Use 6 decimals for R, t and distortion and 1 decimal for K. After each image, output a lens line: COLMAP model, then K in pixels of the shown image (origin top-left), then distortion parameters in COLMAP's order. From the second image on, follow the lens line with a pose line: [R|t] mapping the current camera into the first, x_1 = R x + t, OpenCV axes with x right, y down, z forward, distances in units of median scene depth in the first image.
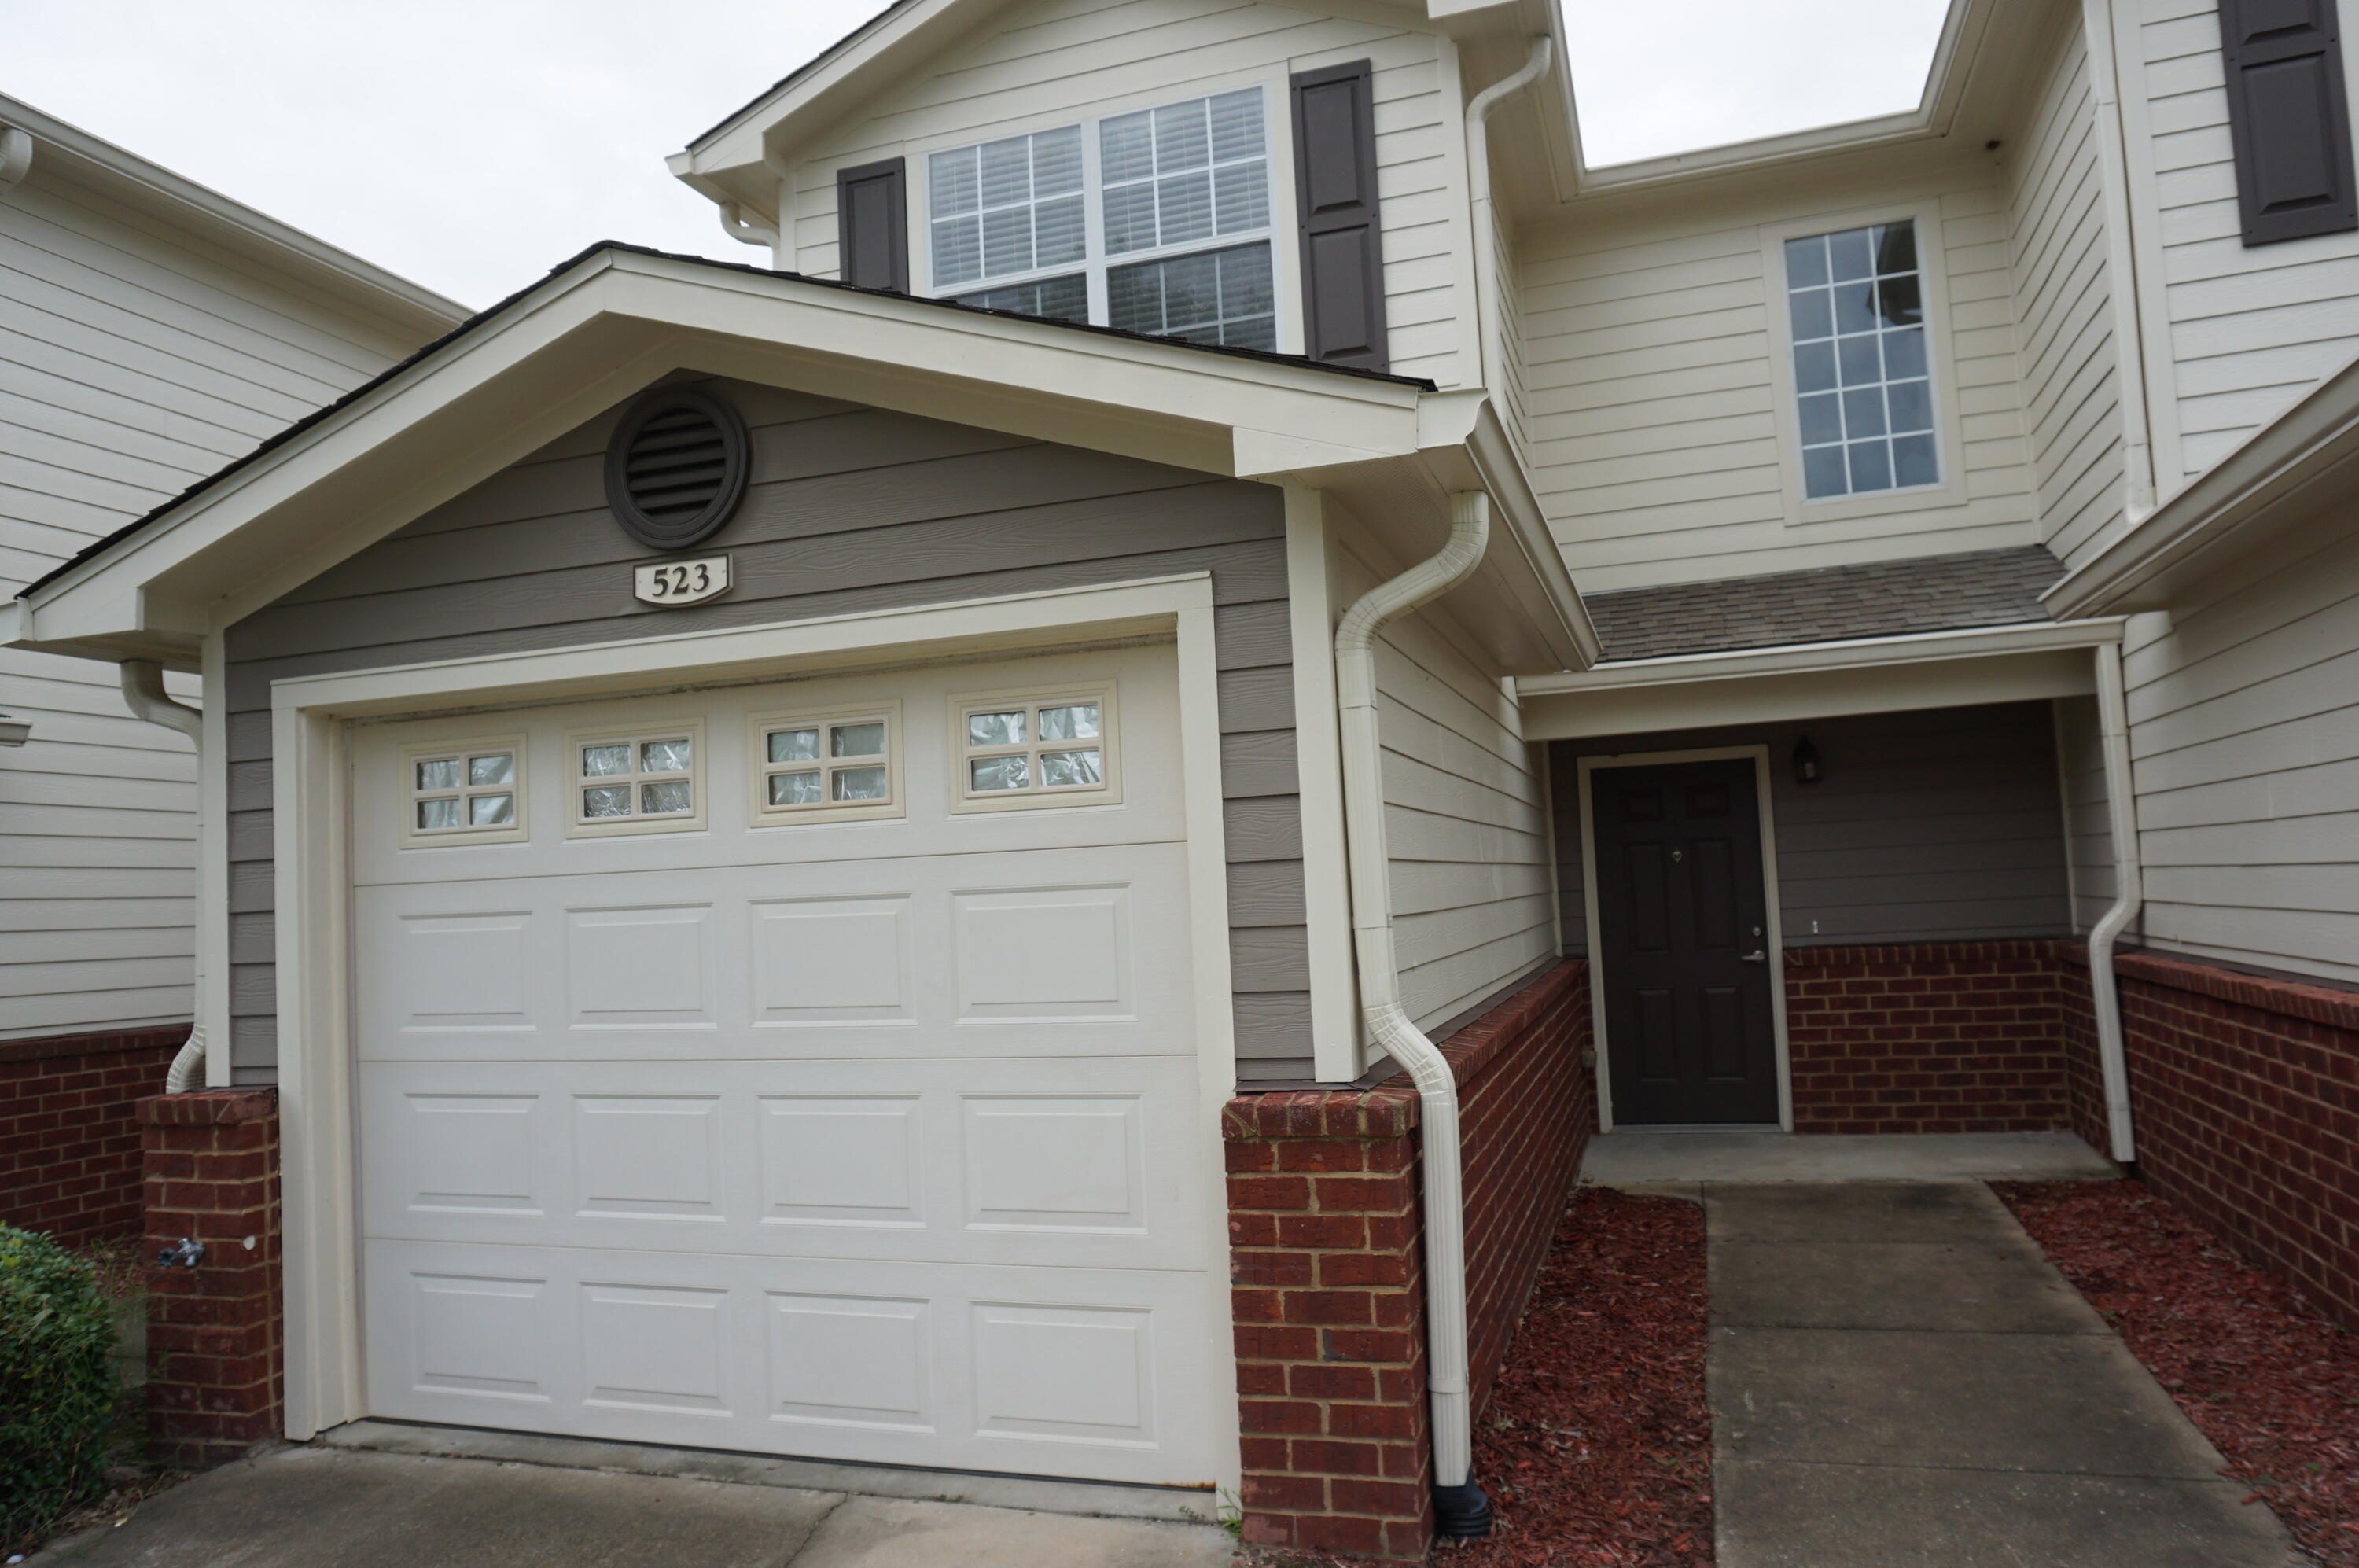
lens RADIAL K [[1578.0, 0, 1165.8], [0, 1578.0, 792.6], [0, 0, 1]] dist [-0.053309, 0.033008]
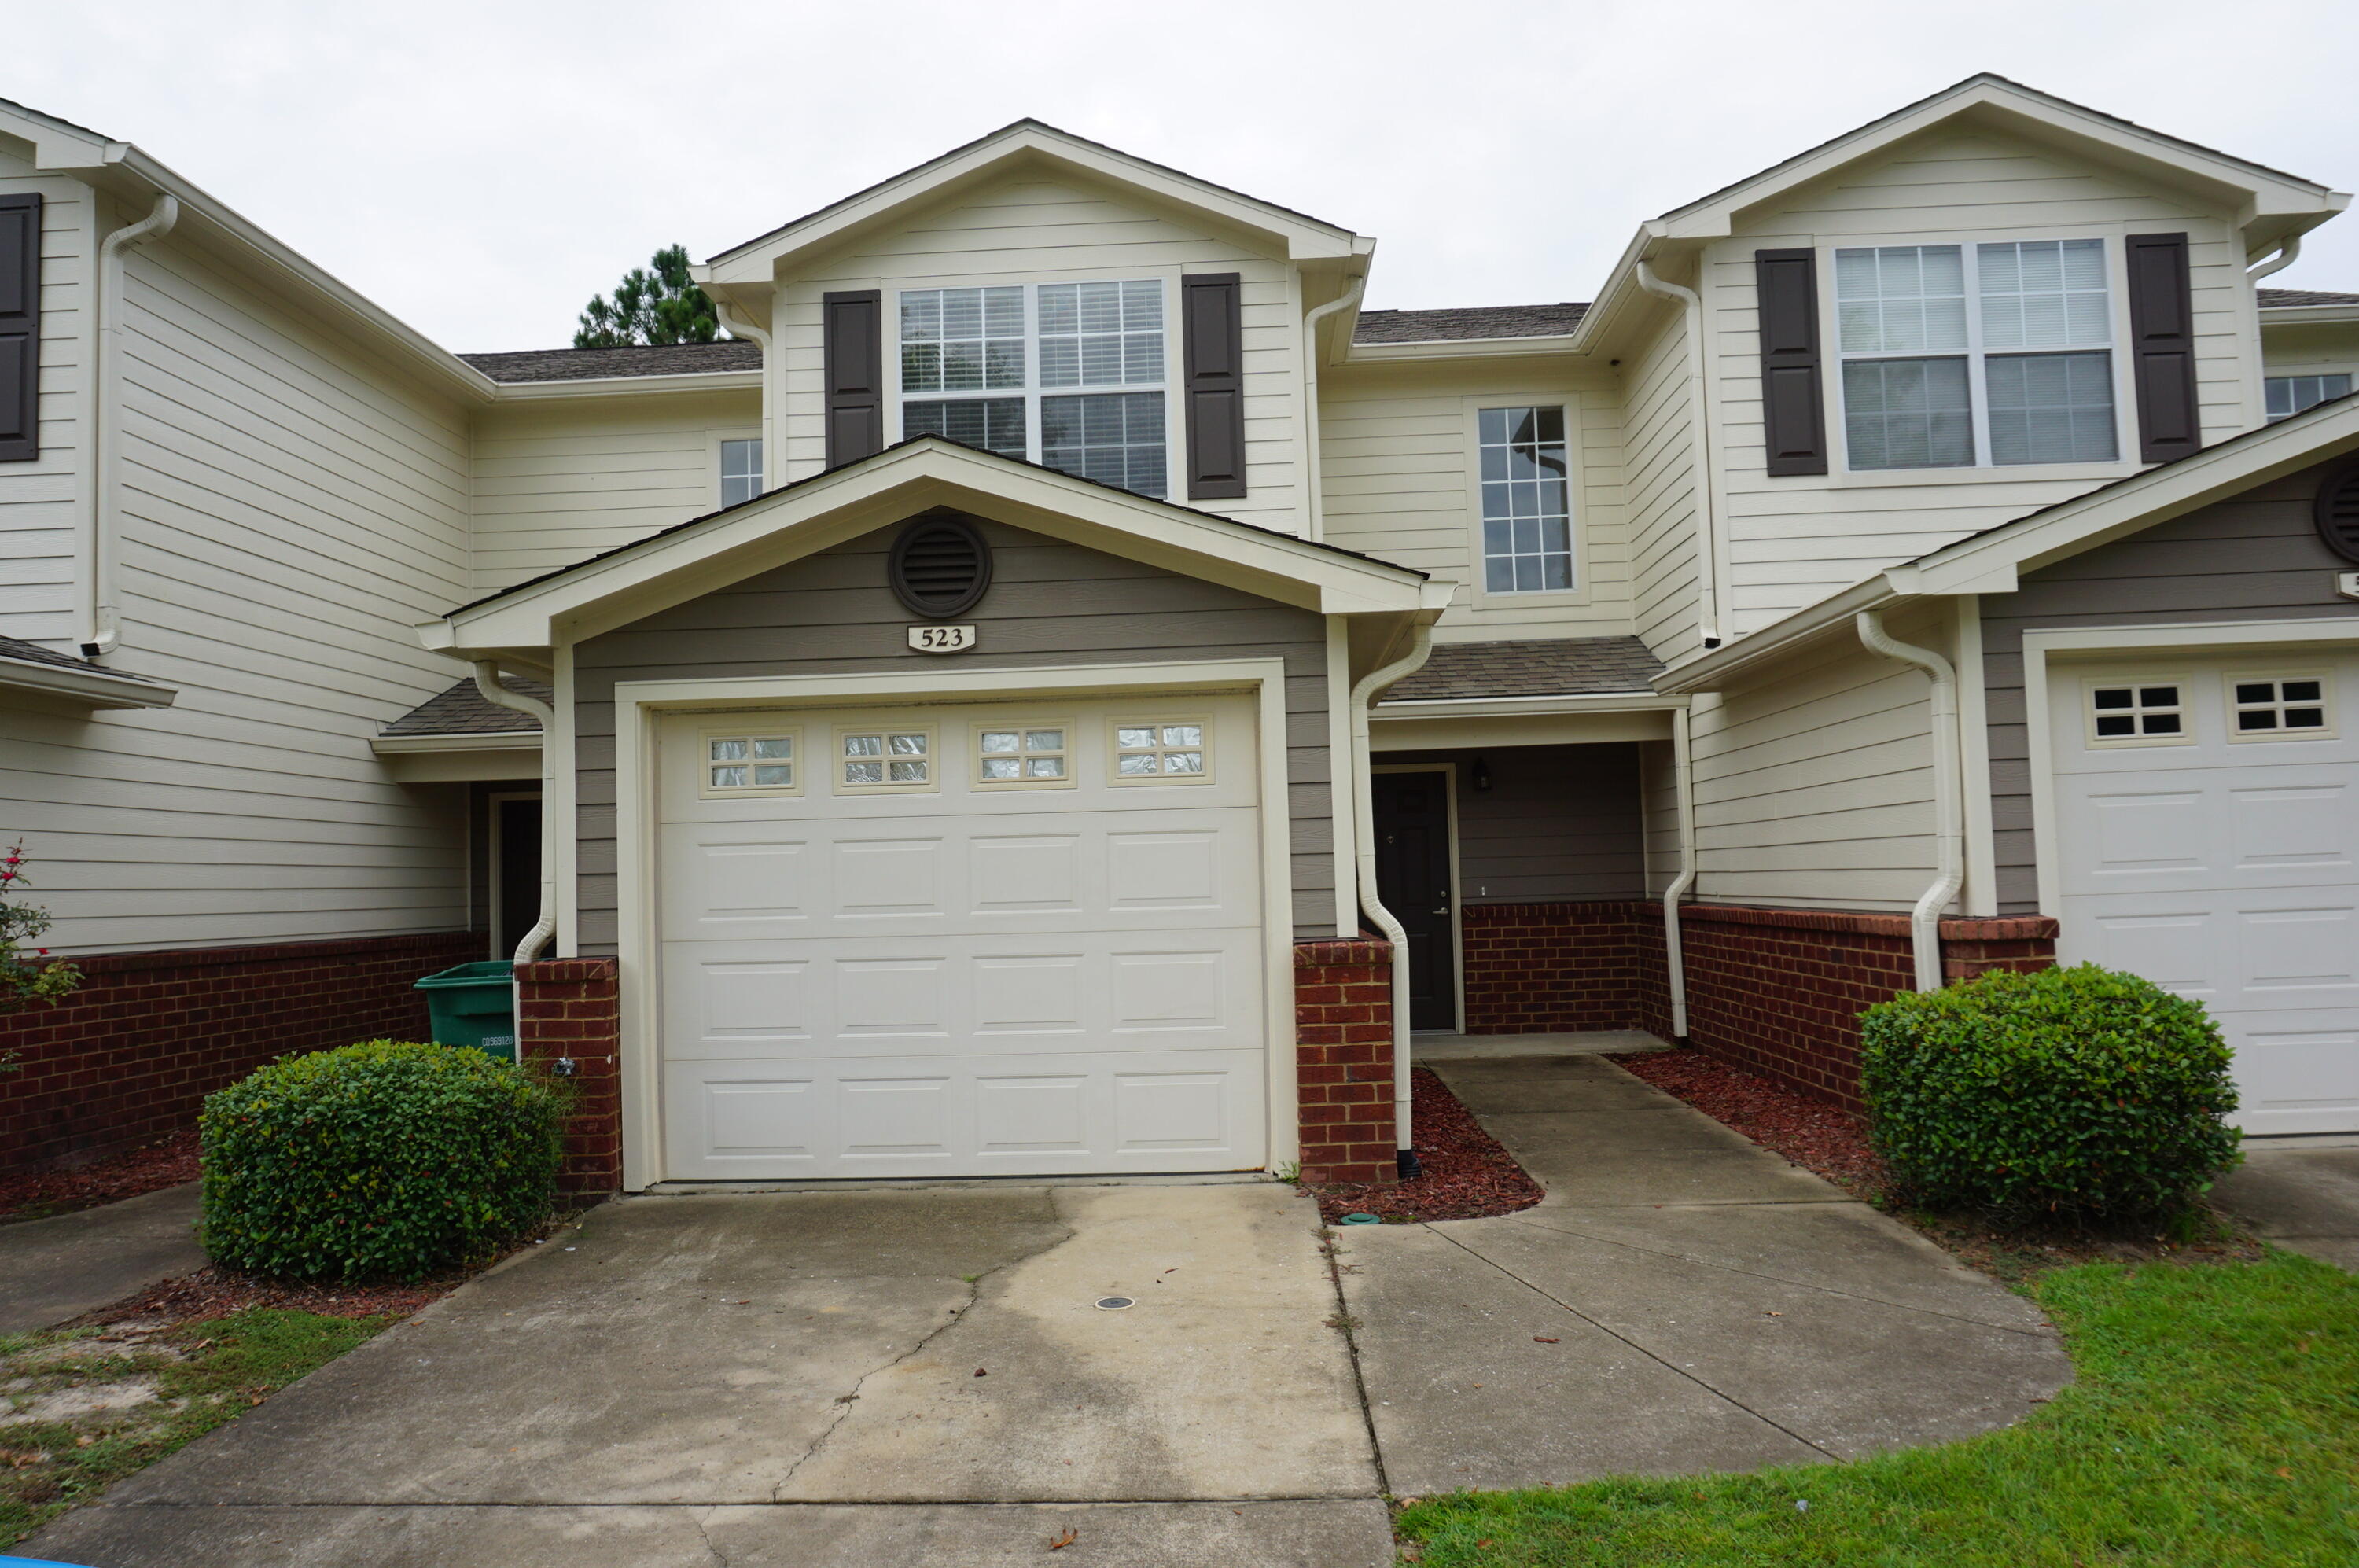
lens RADIAL K [[1578.0, 0, 1175.6], [0, 1578.0, 788.9], [0, 0, 1]] dist [-0.053309, 0.033008]
pose [[0.961121, 0.035052, 0.273893, -0.363628], [-0.034505, 0.999381, -0.006815, 0.016747], [-0.273963, -0.002901, 0.961736, -0.442749]]
